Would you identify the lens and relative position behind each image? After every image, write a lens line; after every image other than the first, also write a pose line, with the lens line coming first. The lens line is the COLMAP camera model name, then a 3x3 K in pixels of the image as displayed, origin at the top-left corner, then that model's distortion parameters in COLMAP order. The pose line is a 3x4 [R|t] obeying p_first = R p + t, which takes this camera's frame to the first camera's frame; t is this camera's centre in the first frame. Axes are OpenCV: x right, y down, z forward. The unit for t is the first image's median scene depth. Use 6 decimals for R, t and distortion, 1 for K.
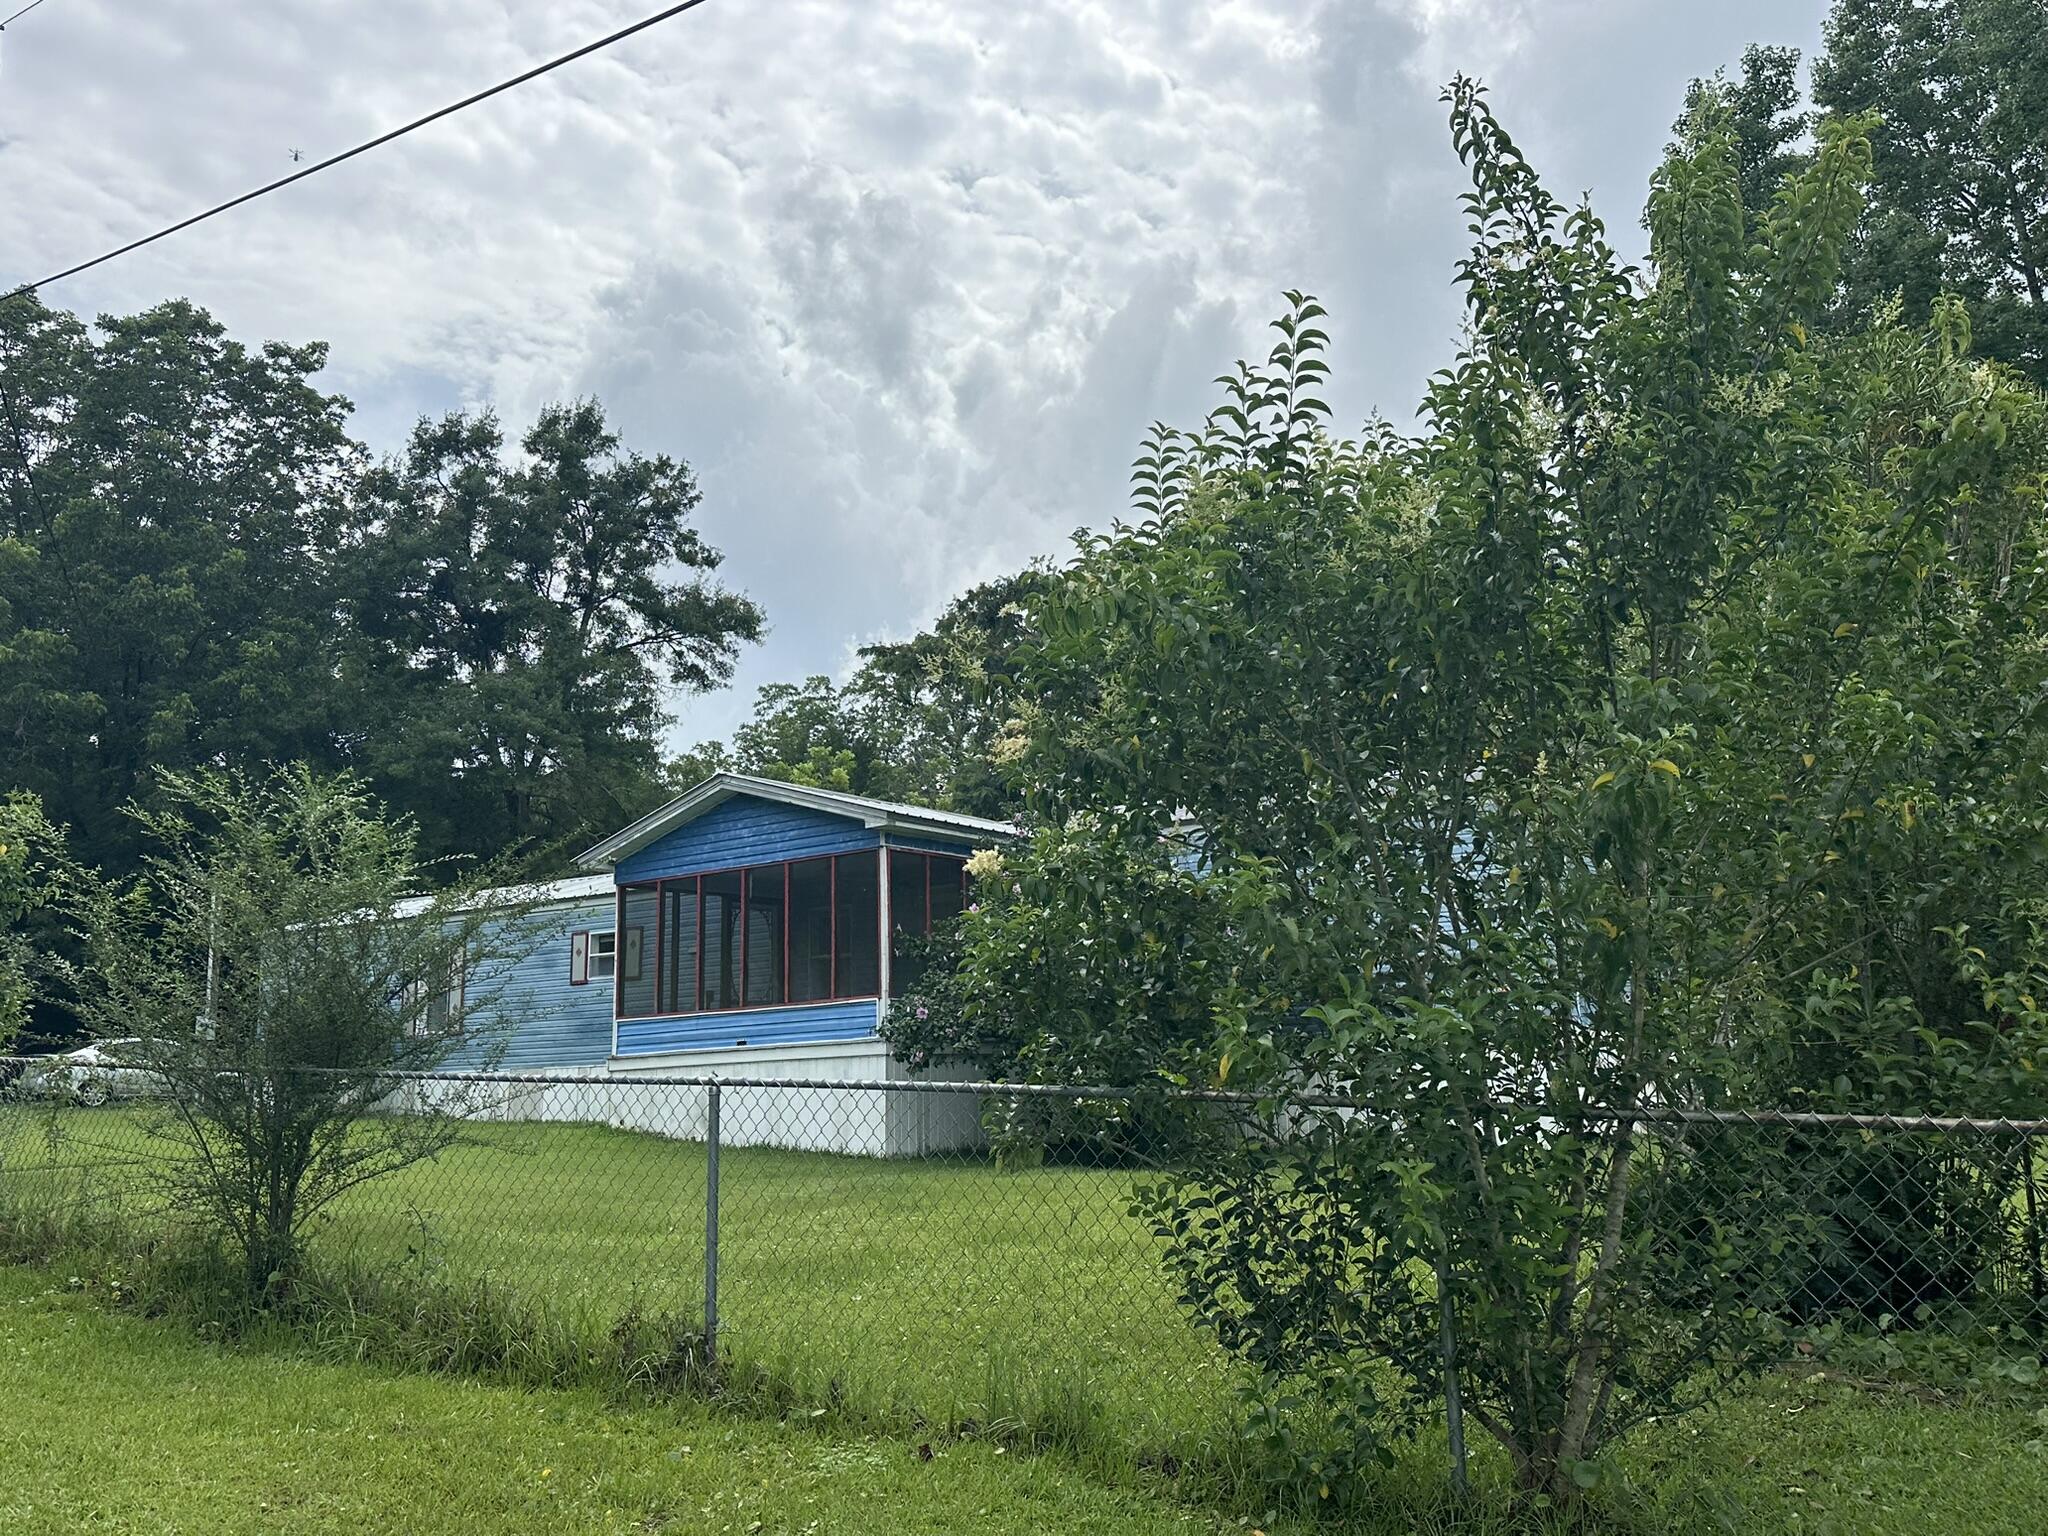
lens RADIAL K [[1727.4, 0, 973.1], [0, 1727.4, 752.6], [0, 0, 1]] dist [0.097889, -0.088634]
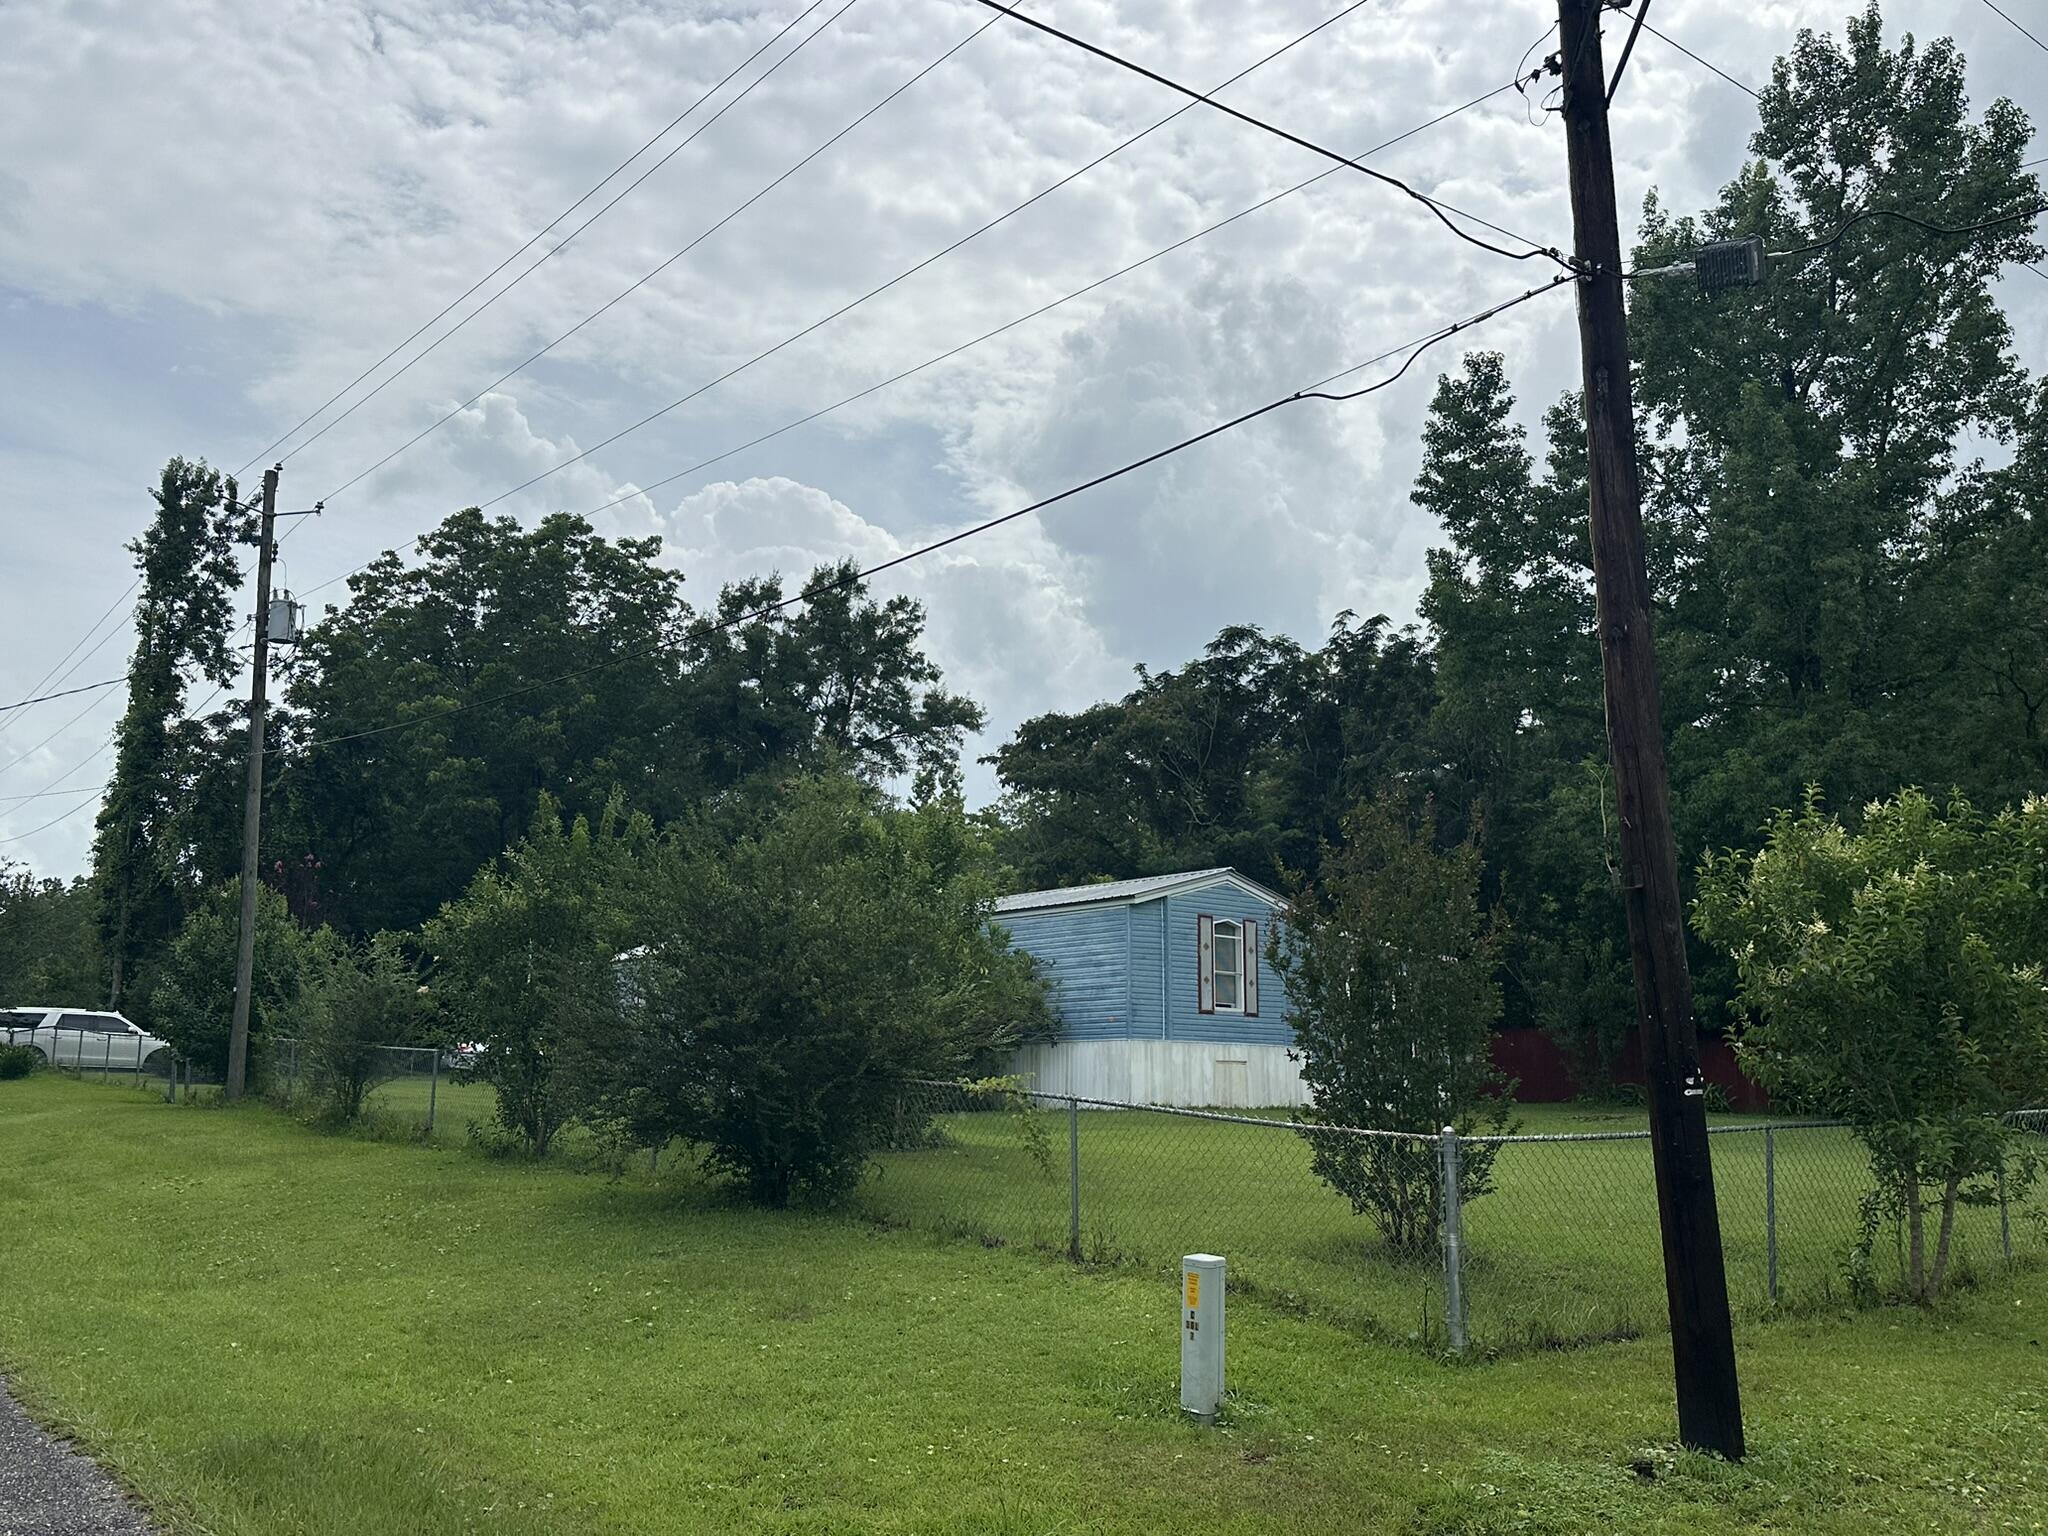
lens RADIAL K [[1727.4, 0, 1032.4], [0, 1727.4, 687.9], [0, 0, 1]] dist [0.097889, -0.088634]
pose [[0.969349, -0.034405, -0.243268, 0.242453], [0.023660, 0.998617, -0.046954, -0.038295], [0.244547, 0.039759, 0.968822, -0.256395]]
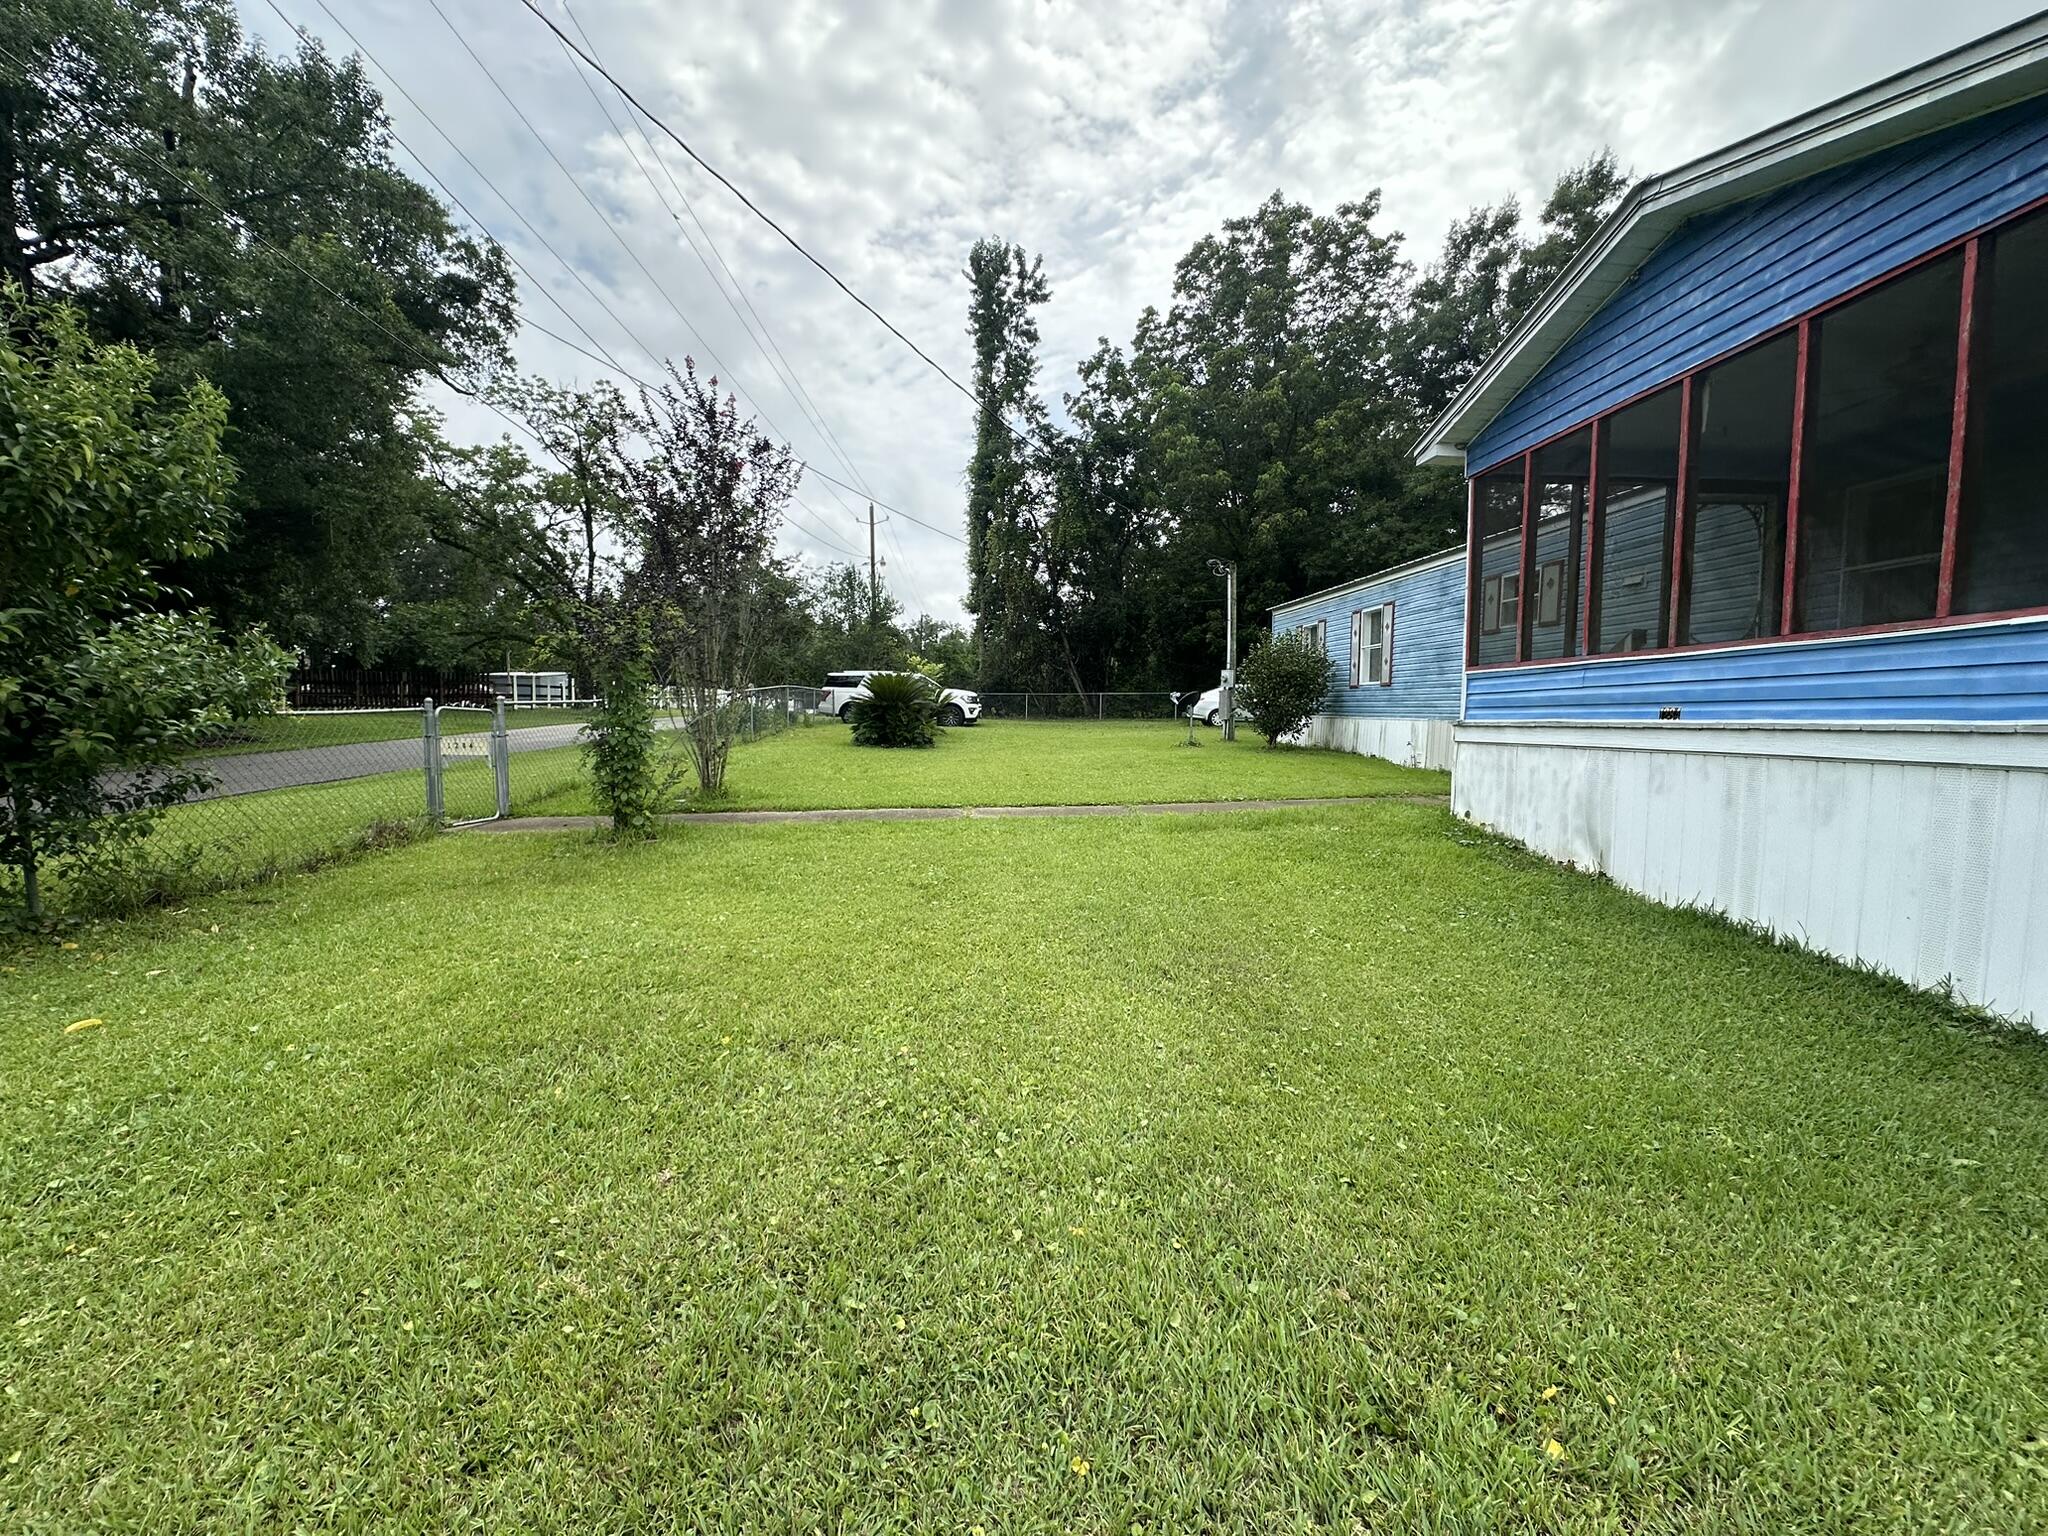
lens RADIAL K [[820.6, 0, 1033.1], [0, 820.6, 756.1], [0, 0, 1]] dist [-0.006913, 0.001079]
pose [[0.654686, 0.068118, -0.752826, -0.028700], [0.120700, 0.973732, 0.193072, 0.043026], [0.746203, -0.217267, 0.629267, 0.276075]]
